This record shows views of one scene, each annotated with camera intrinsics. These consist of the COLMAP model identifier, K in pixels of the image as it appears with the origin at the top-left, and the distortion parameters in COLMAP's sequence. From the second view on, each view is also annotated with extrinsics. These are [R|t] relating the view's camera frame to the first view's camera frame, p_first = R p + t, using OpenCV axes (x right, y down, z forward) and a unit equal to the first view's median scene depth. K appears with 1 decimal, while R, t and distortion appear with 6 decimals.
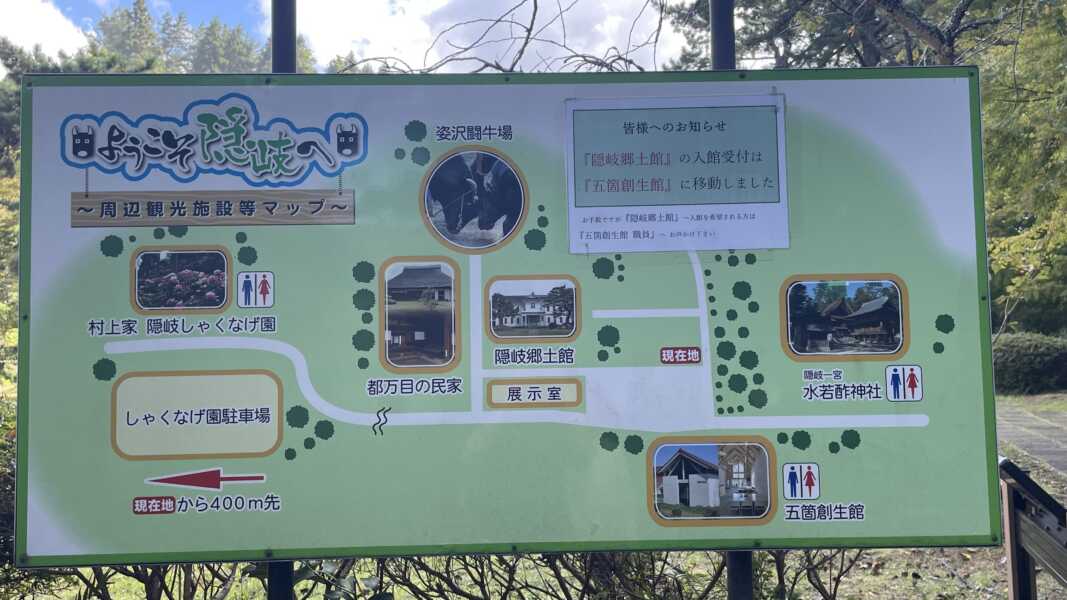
lens RADIAL K [[994.6, 0, 533.7], [0, 994.6, 299.8], [0, 0, 1]] dist [0.006760, 0.000000]
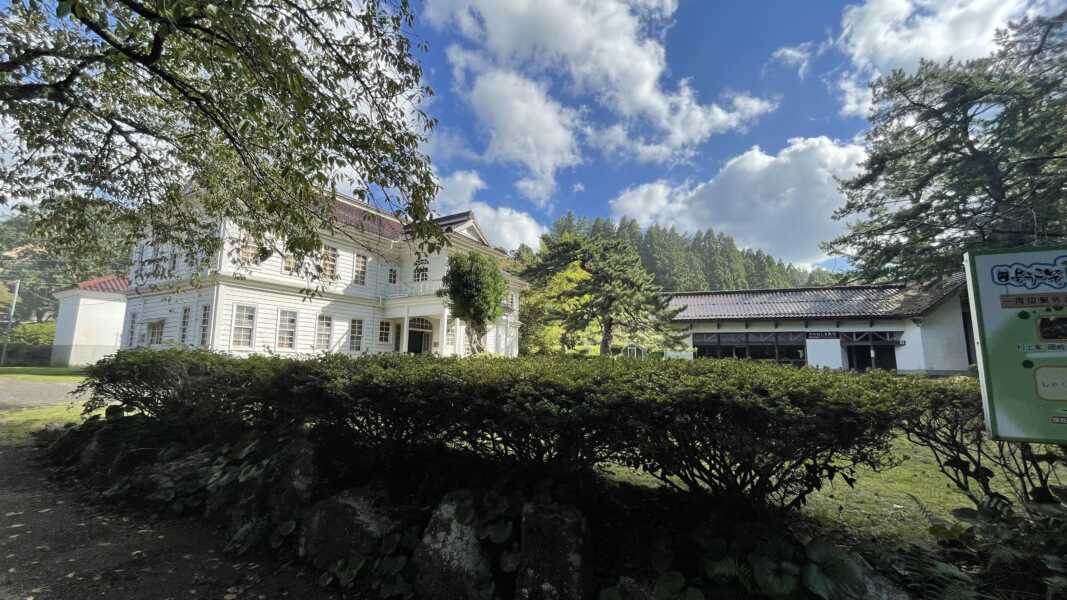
lens RADIAL K [[435.2, 0, 533.1], [0, 435.2, 297.9], [0, 0, 1]] dist [-0.000282, -0.000084]
pose [[0.892638, -0.035685, -0.449359, -1.037460], [0.000653, 0.996963, -0.077876, -0.012434], [0.450773, 0.069222, 0.889951, -0.555424]]
